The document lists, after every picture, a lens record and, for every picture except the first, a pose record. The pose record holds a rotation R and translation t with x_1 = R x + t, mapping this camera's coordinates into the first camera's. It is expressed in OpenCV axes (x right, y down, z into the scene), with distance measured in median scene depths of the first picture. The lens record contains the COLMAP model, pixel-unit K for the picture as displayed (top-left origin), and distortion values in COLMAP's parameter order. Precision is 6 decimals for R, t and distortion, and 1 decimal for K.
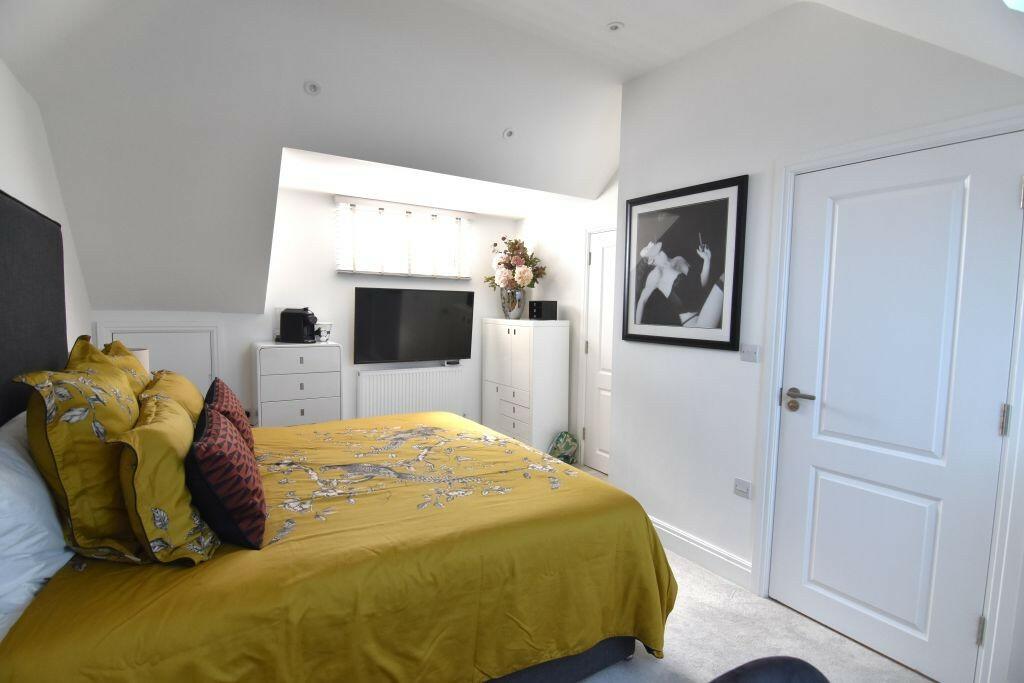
lens RADIAL K [[495.2, 0, 507.8], [0, 495.2, 343.1], [0, 0, 1]] dist [-0.002411, -0.013084]
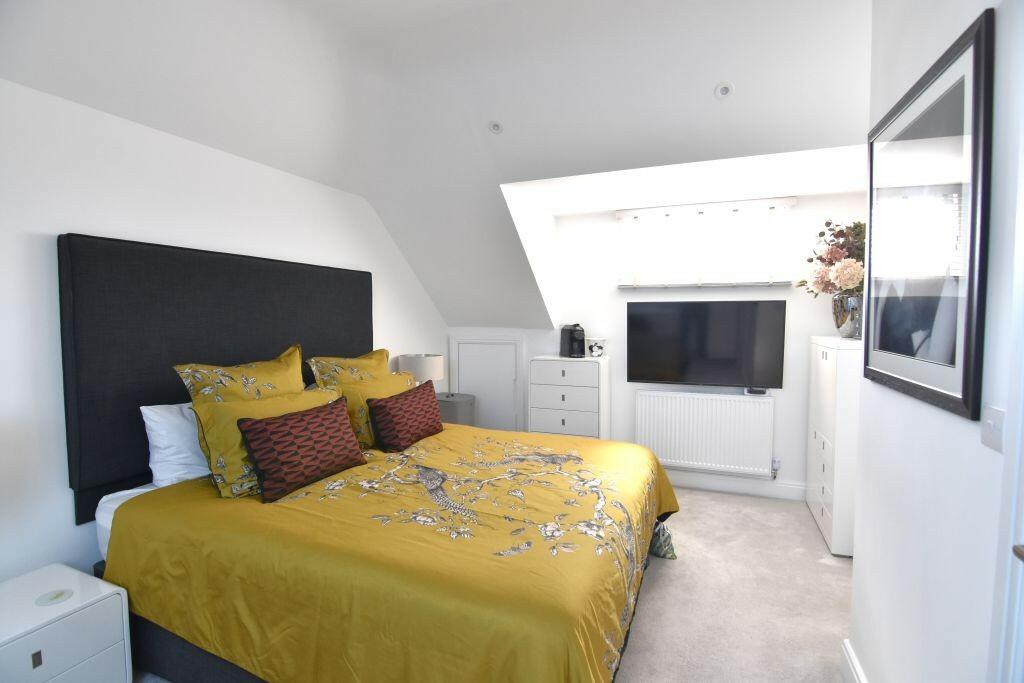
lens RADIAL K [[495.2, 0, 507.8], [0, 495.2, 343.1], [0, 0, 1]] dist [-0.002411, -0.013084]
pose [[0.581733, 0.024134, -0.813022, 0.579907], [-0.046229, 0.998925, -0.003425, -0.031882], [0.812065, 0.039577, 0.582223, 0.425813]]
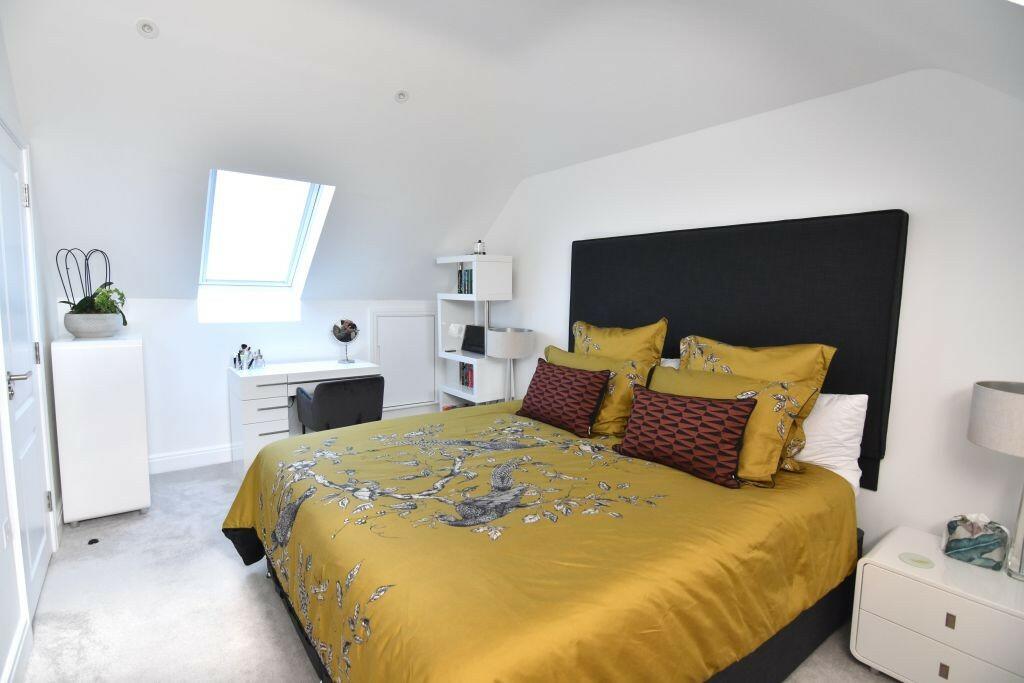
lens RADIAL K [[495.2, 0, 507.8], [0, 495.2, 343.1], [0, 0, 1]] dist [-0.002411, -0.013084]
pose [[-0.995960, -0.029502, -0.084812, -0.169753], [-0.043660, 0.984430, 0.170269, -0.122110], [0.078468, 0.173284, -0.981741, 1.710830]]
